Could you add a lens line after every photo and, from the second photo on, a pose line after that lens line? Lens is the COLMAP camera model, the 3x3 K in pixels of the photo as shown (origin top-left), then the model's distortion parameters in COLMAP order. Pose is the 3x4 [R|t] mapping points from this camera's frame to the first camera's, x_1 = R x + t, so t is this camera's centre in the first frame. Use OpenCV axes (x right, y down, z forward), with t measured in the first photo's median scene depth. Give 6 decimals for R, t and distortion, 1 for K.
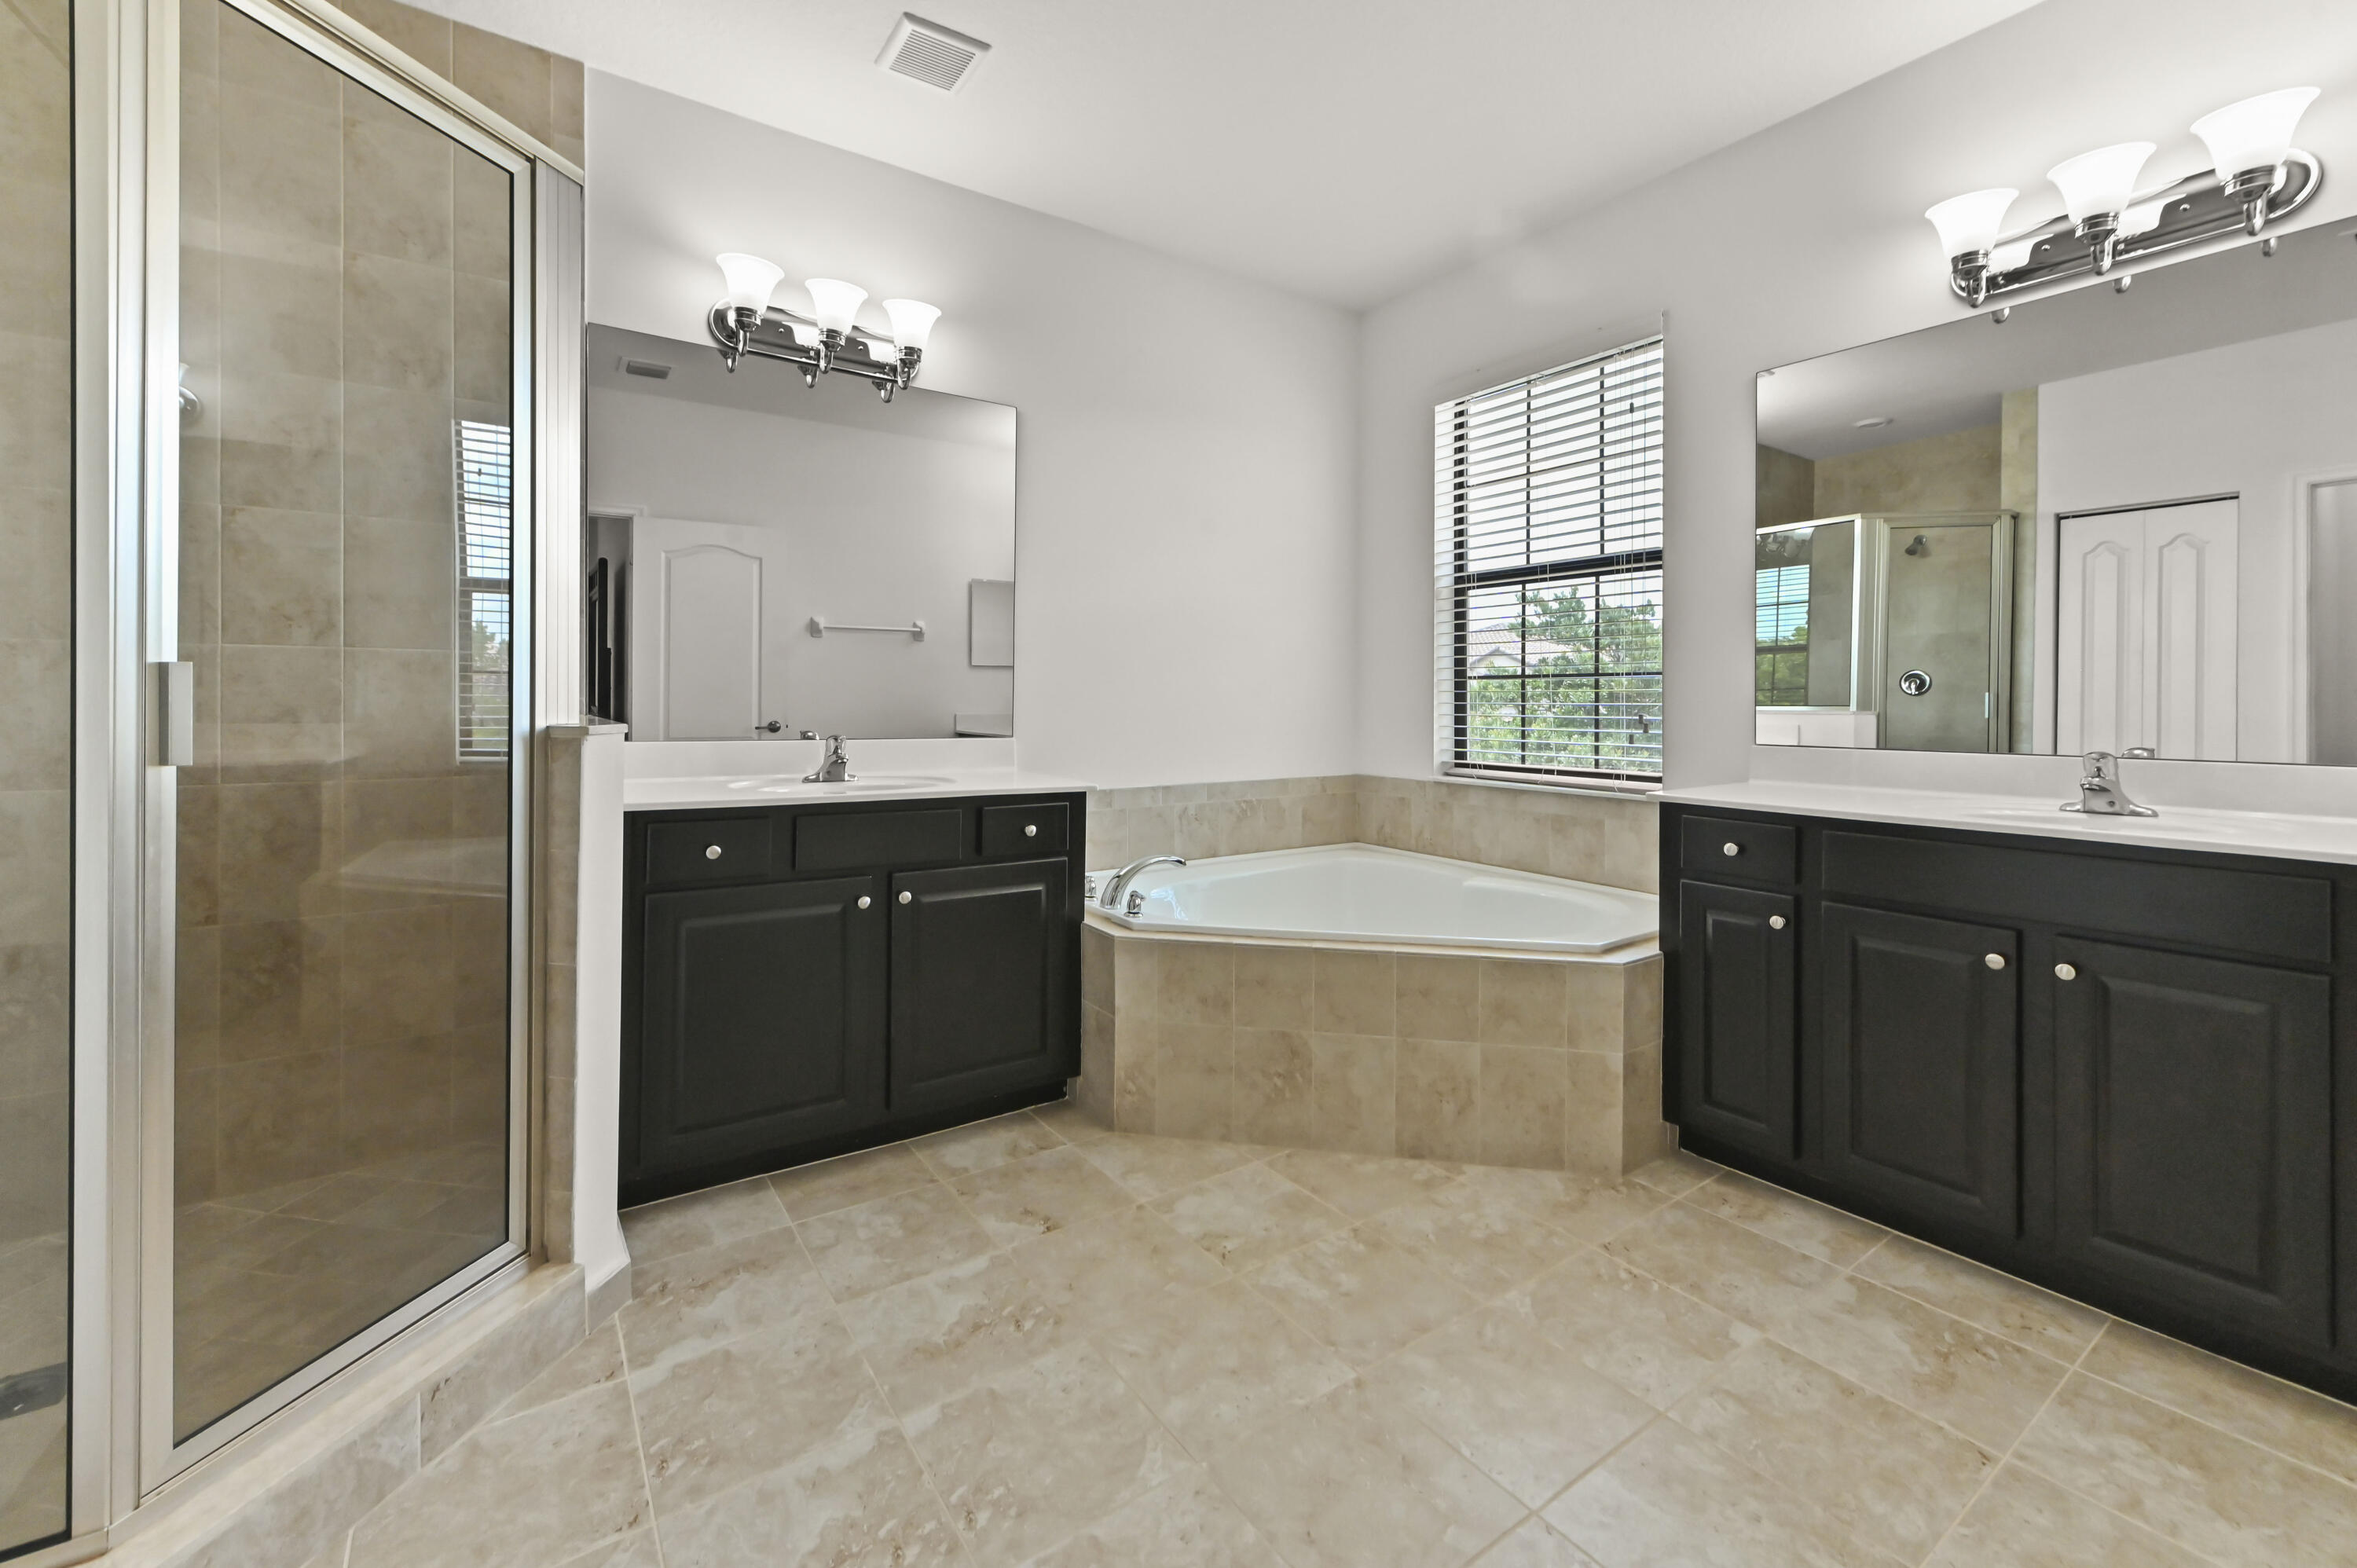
lens RADIAL K [[902.5, 0, 1175.4], [0, 902.5, 724.8], [0, 0, 1]] dist [0.002208, -0.000271]
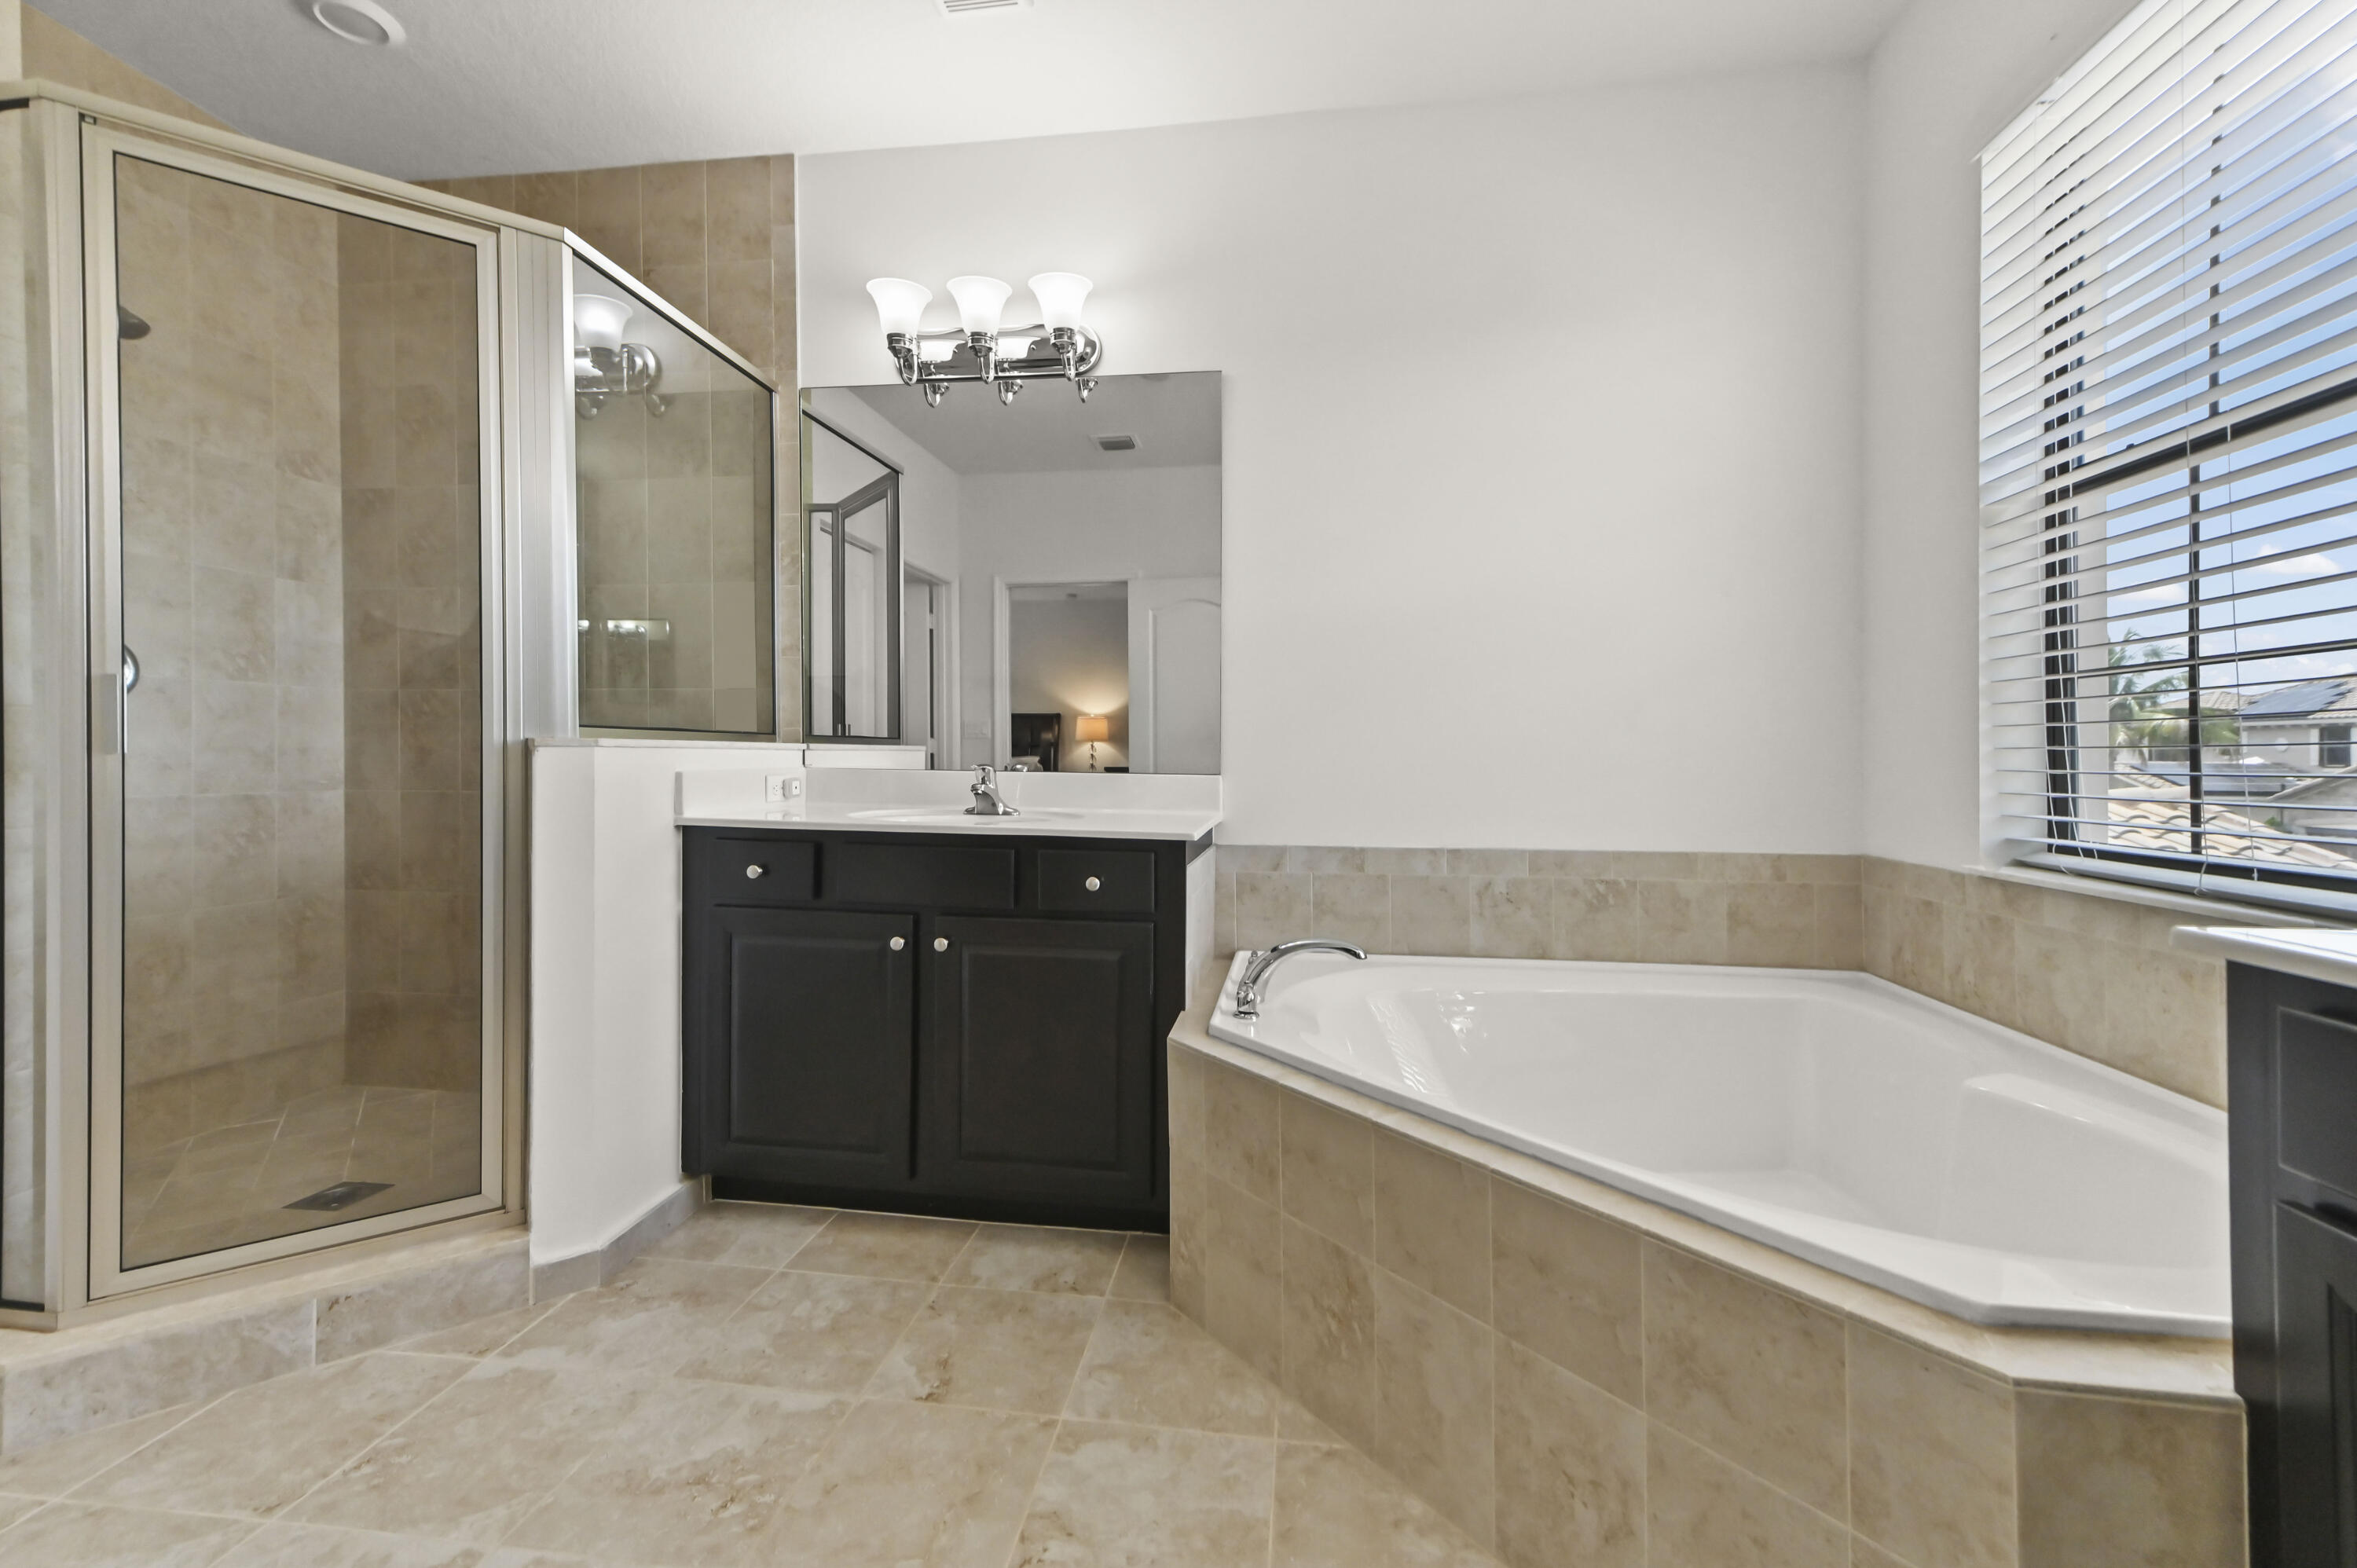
lens RADIAL K [[920.2, 0, 1177.7], [0, 920.2, 775.3], [0, 0, 1]] dist [0.009626, 0.000369]
pose [[0.760393, 0.012592, -0.649341, 0.459941], [-0.019274, 0.999809, -0.003182, 0.024514], [0.649177, 0.014935, 0.760490, 0.465335]]
